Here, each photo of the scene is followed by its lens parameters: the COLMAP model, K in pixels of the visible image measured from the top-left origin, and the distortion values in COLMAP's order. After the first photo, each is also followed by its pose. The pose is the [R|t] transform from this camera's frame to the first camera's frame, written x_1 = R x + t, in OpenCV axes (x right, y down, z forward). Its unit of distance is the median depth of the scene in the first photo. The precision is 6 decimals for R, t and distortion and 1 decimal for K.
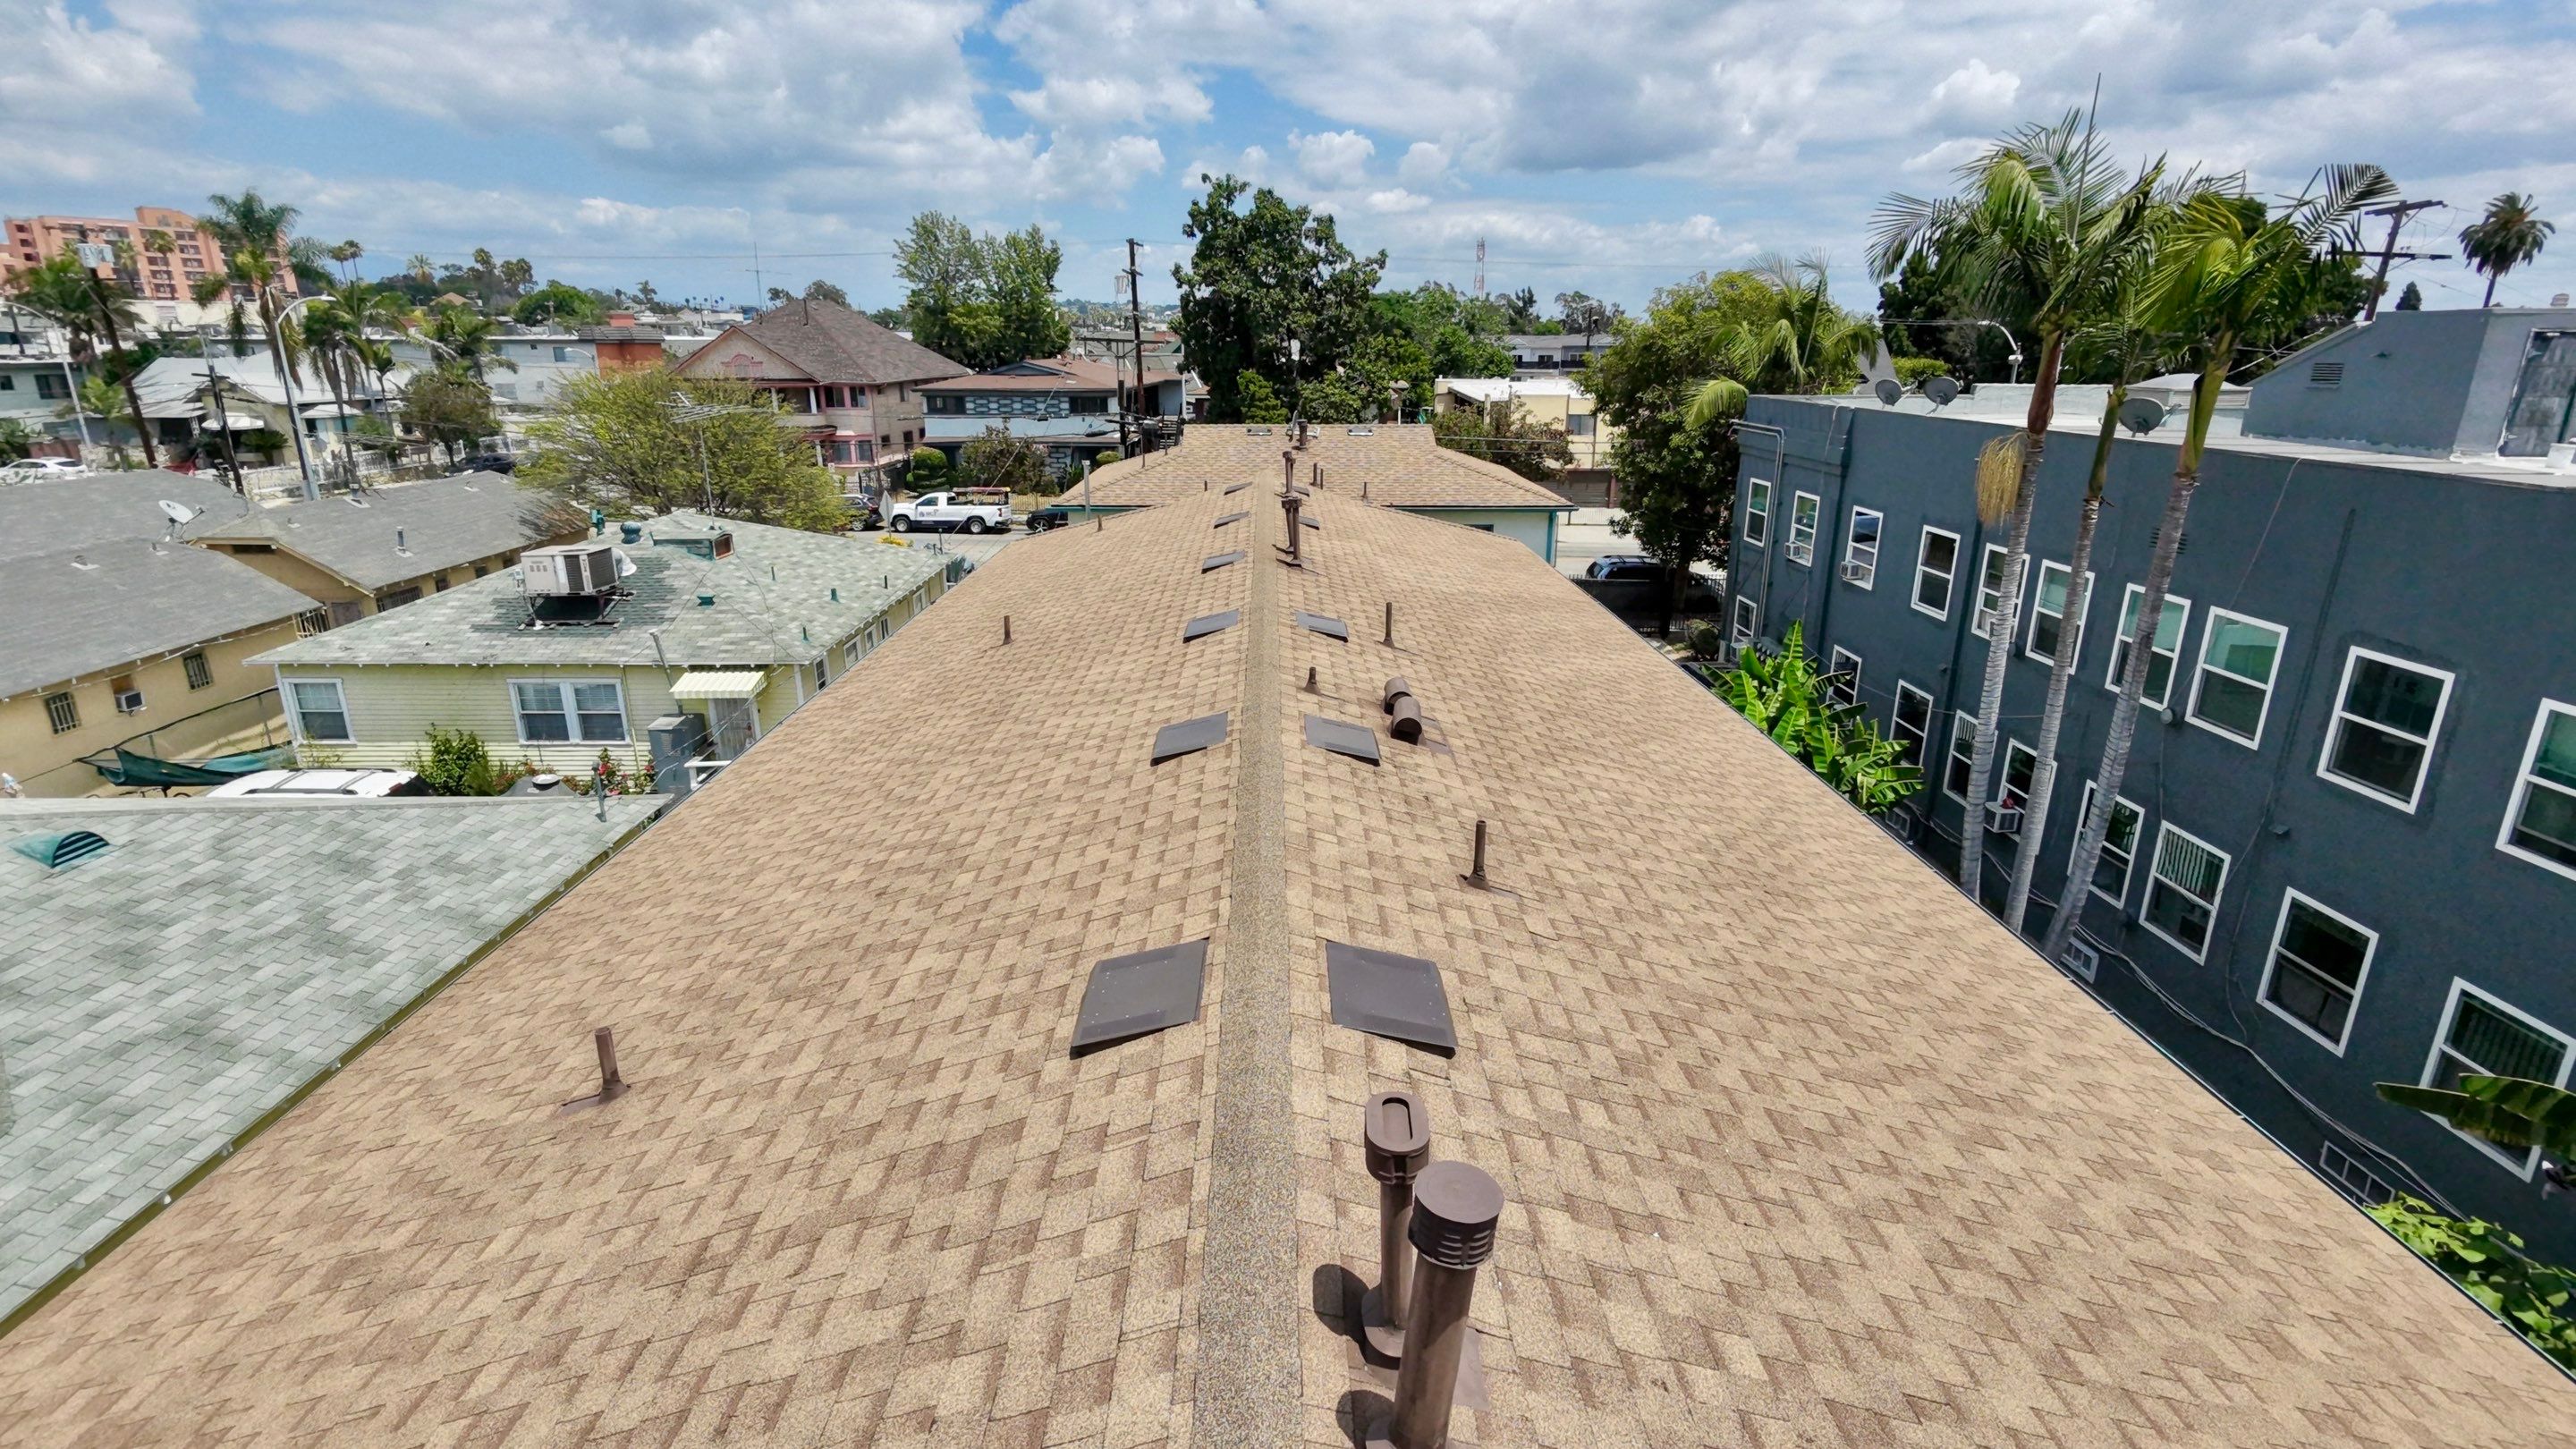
lens RADIAL K [[1232.5, 0, 1285.2], [0, 1232.5, 726.9], [0, 0, 1]] dist [-0.003097, 0.003891]
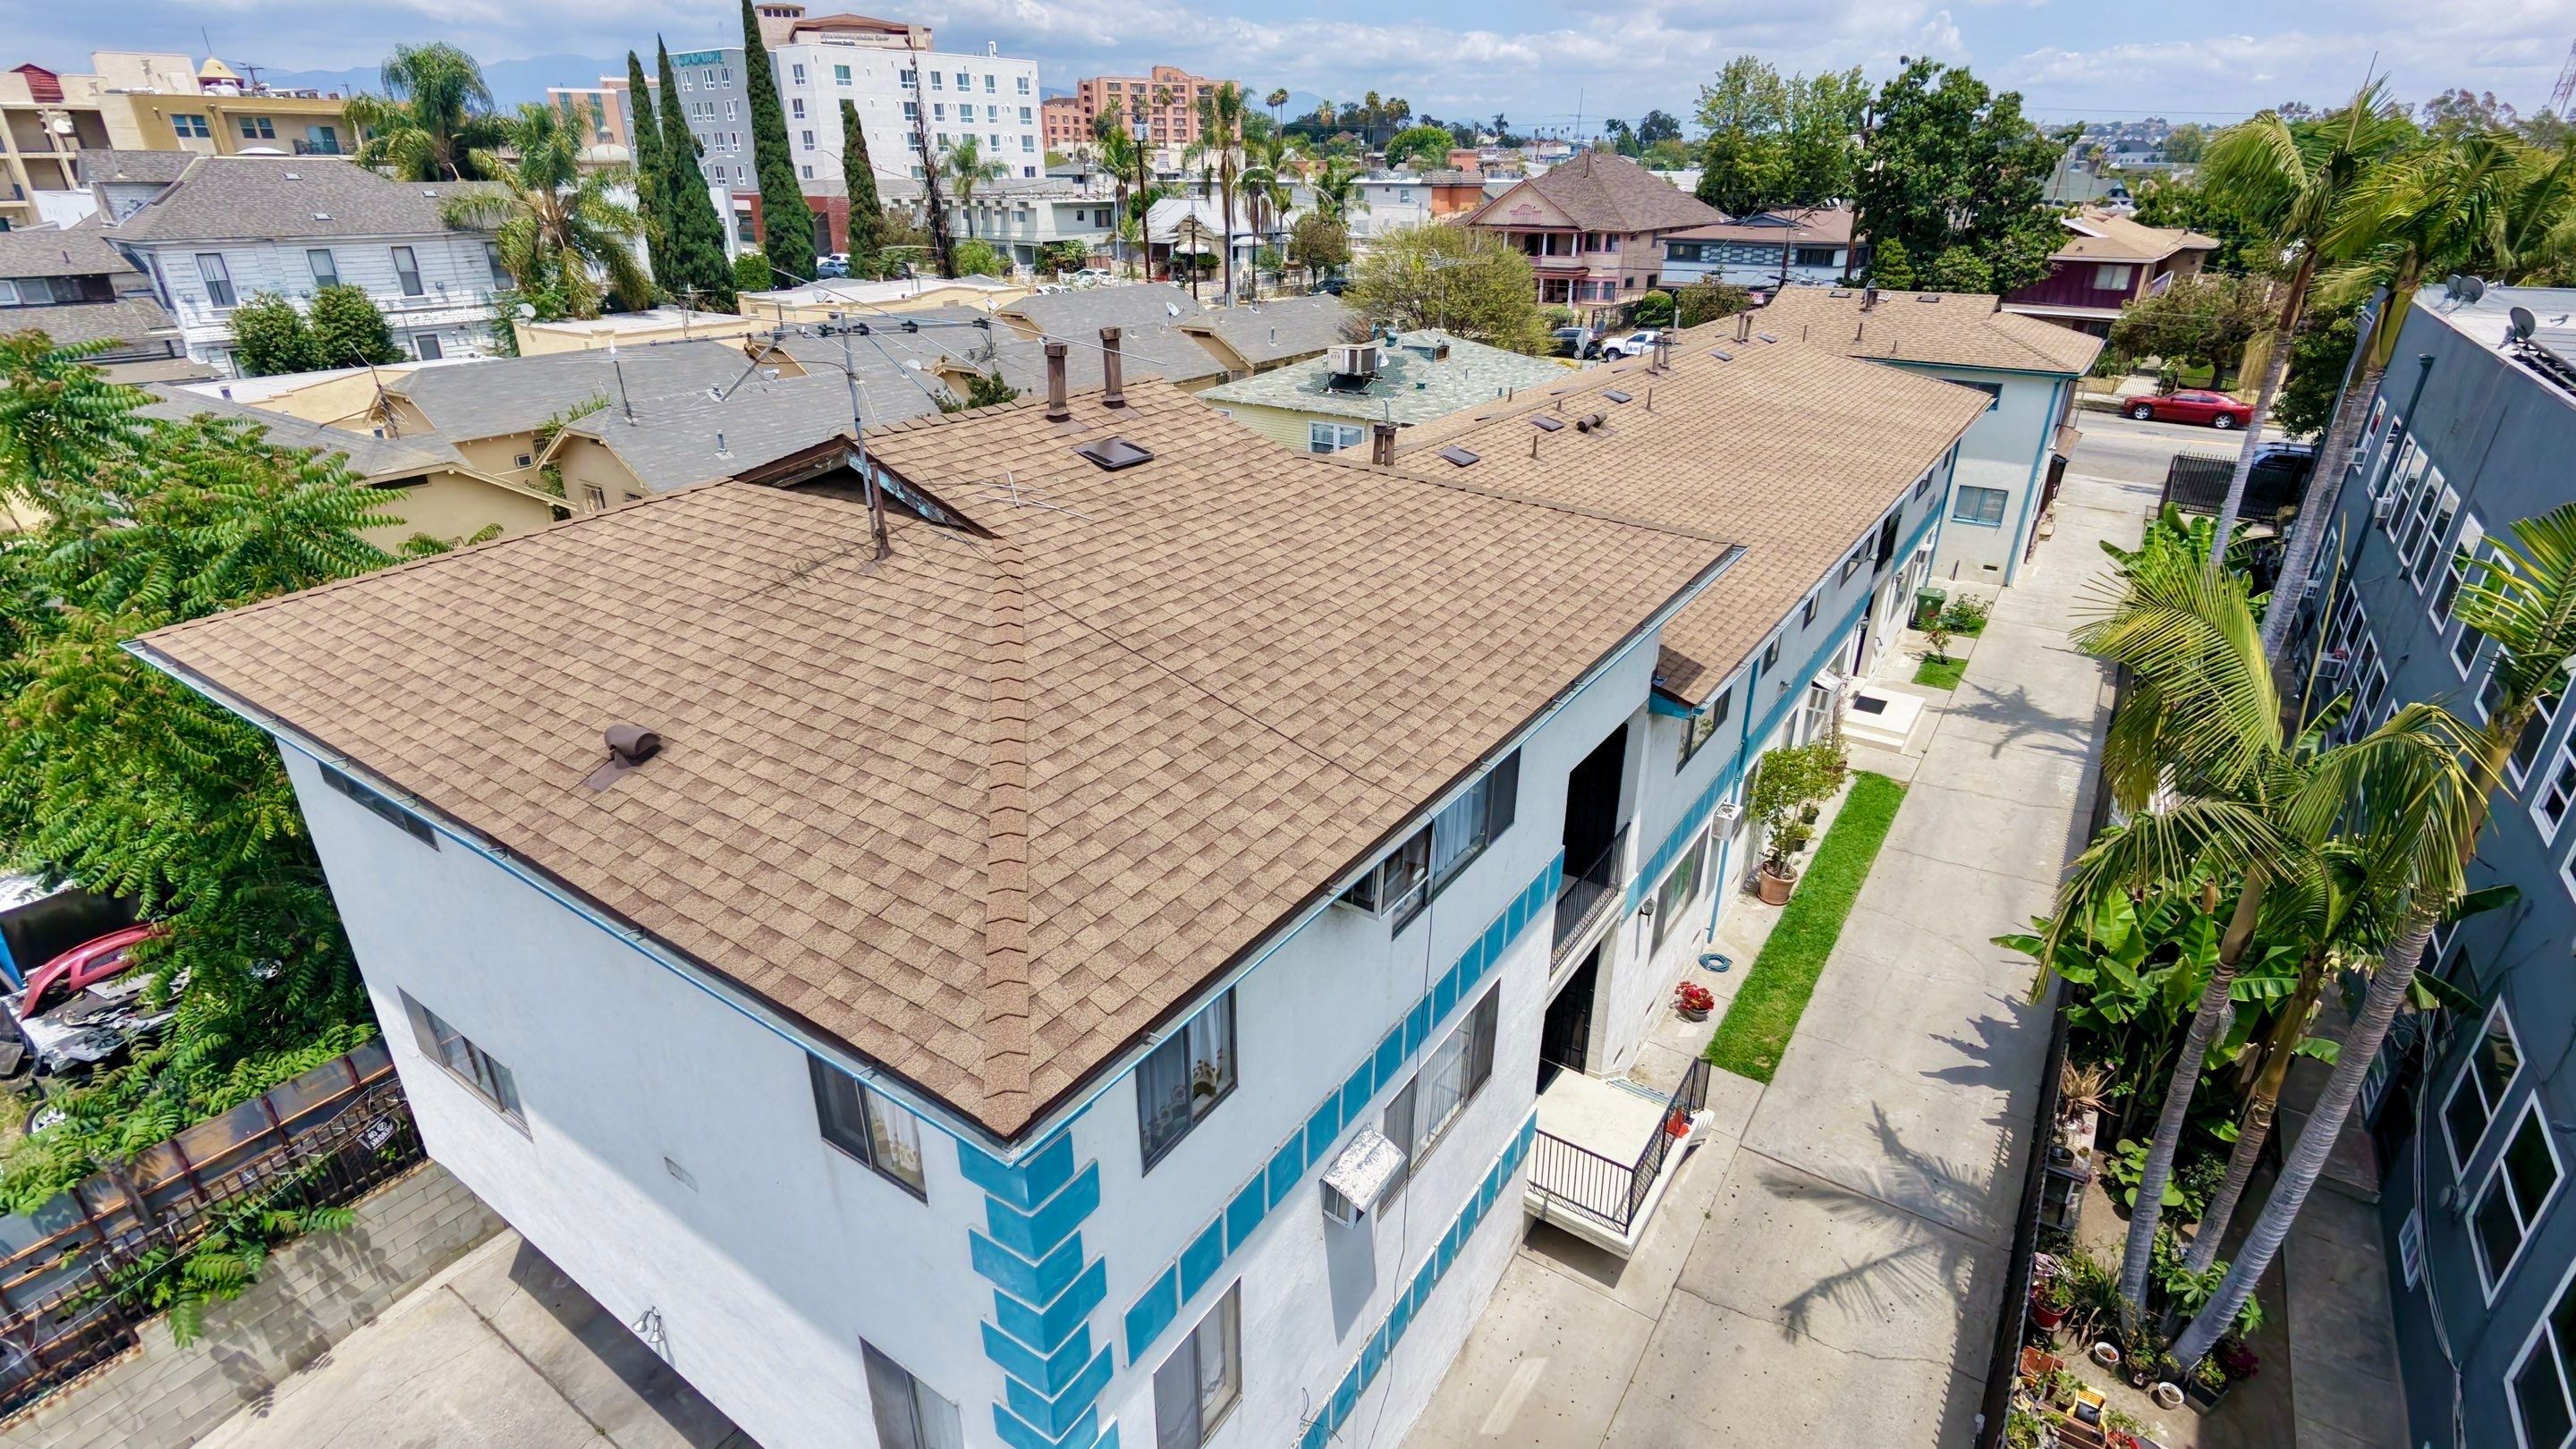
lens RADIAL K [[1232.5, 0, 1292.2], [0, 1232.5, 732.7], [0, 0, 1]] dist [-0.003097, 0.003891]
pose [[0.820053, 0.238785, -0.520090, 0.202334], [-0.171849, 0.969599, 0.174202, 0.051245], [0.545876, -0.053478, 0.836158, -0.275613]]
